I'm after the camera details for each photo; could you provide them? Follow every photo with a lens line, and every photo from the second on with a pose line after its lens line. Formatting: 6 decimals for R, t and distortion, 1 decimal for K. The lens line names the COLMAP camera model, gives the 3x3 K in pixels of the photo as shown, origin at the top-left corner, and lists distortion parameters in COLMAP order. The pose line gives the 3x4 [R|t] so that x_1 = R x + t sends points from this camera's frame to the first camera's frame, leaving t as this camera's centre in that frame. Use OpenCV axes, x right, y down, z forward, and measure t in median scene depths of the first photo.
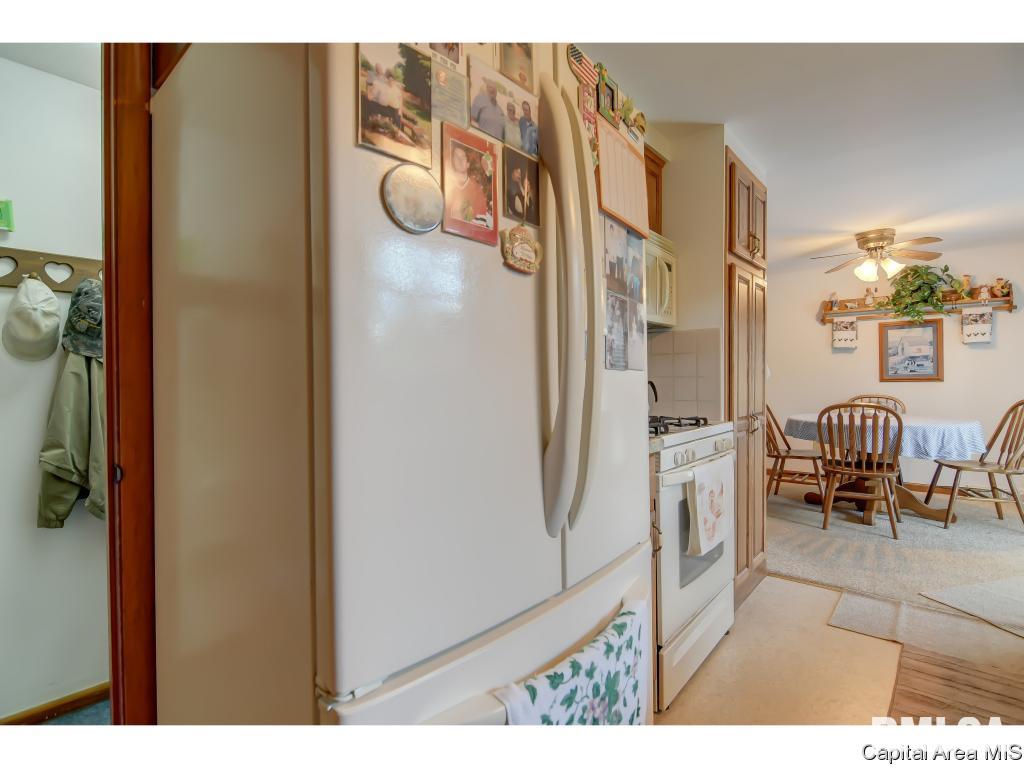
lens RADIAL K [[495.6, 0, 515.5], [0, 495.6, 382.9], [0, 0, 1]] dist [-0.004586, -0.000052]
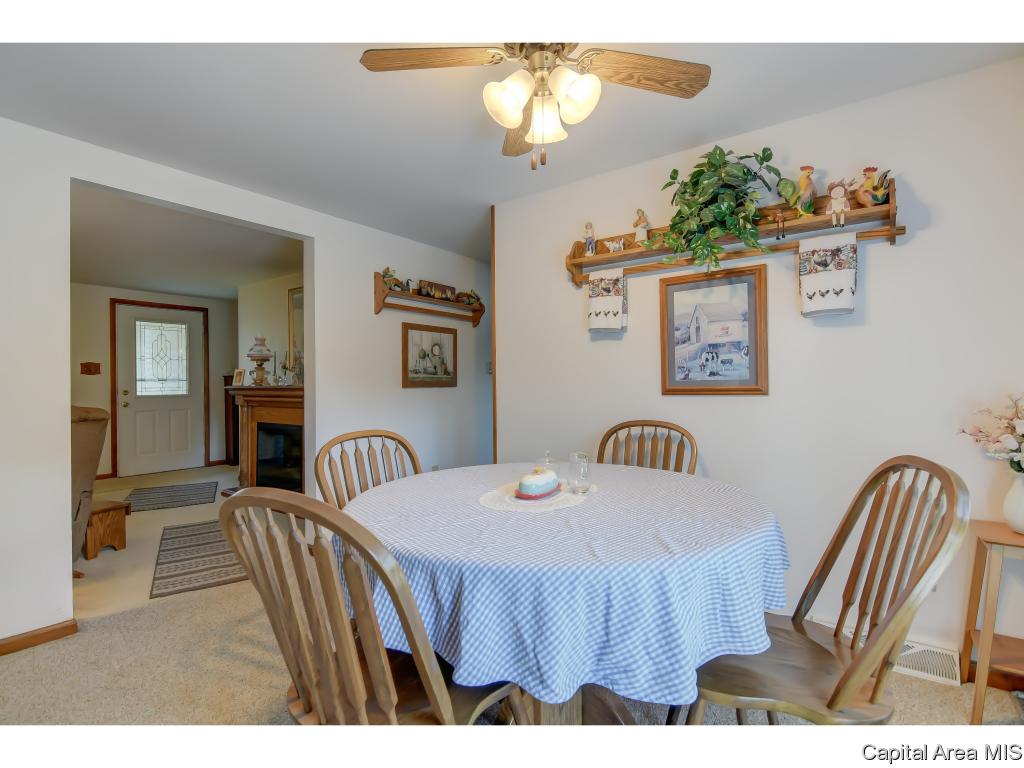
lens RADIAL K [[495.6, 0, 507.9], [0, 495.6, 384.5], [0, 0, 1]] dist [-0.004586, -0.000052]
pose [[0.997955, 0.000515, 0.063911, 0.588089], [-0.000050, 0.999974, -0.007273, -0.009839], [-0.063913, 0.007254, 0.997929, 0.540235]]
